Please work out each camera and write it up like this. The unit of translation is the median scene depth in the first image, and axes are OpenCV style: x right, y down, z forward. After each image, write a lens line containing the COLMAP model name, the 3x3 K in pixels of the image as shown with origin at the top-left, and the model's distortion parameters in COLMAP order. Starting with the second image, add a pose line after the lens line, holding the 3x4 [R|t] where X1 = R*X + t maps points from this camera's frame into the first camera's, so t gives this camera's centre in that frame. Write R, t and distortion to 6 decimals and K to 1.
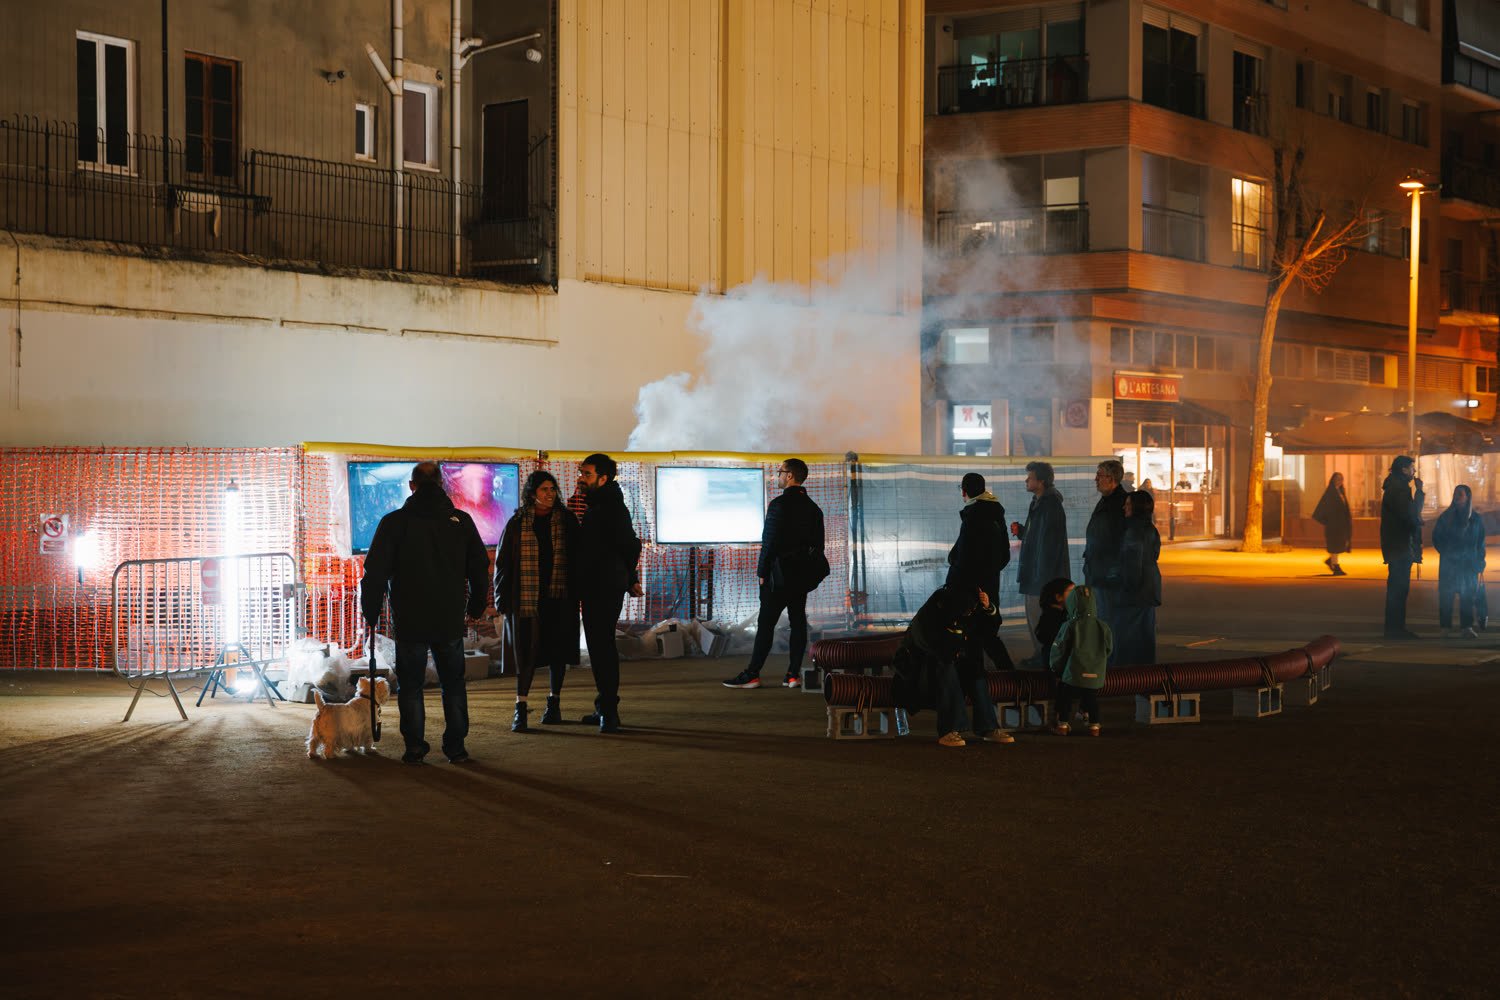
lens RADIAL K [[2220.7, 0, 776.6], [0, 2220.7, 450.0], [0, 0, 1]] dist [0.132015, 0.000000]
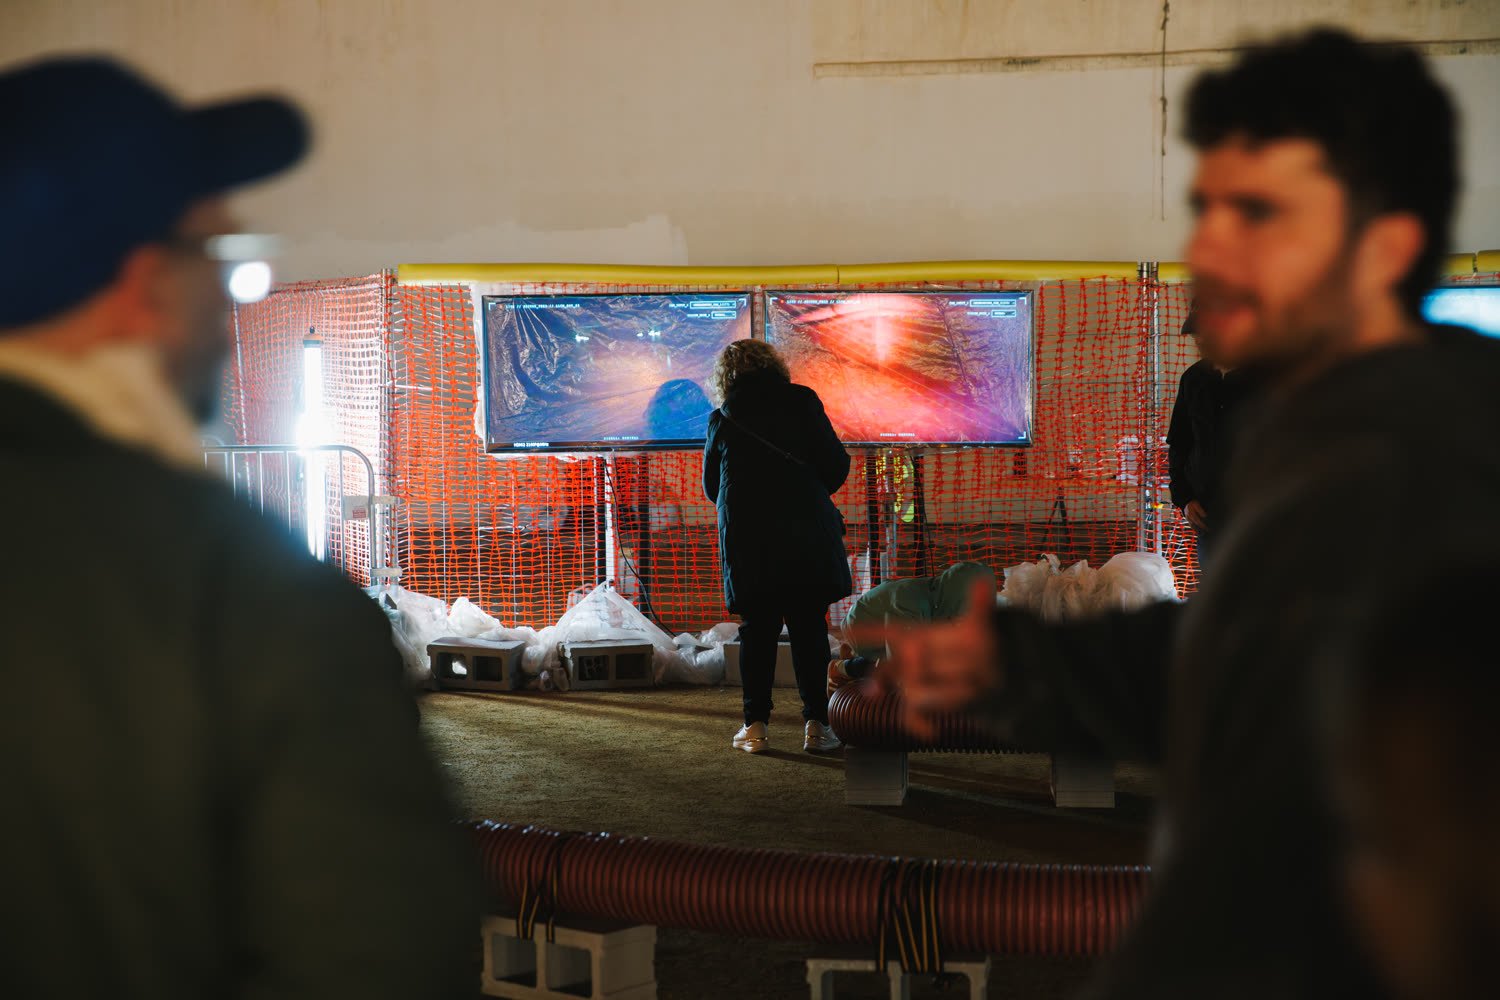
lens RADIAL K [[2805.7, 0, 754.0], [0, 2805.7, 493.8], [0, 0, 1]] dist [0.274454, 0.000000]
pose [[0.461640, 0.043545, -0.885998, 0.310109], [0.021189, 0.997968, 0.060089, 0.008812], [0.886814, -0.046513, 0.459779, 0.443628]]
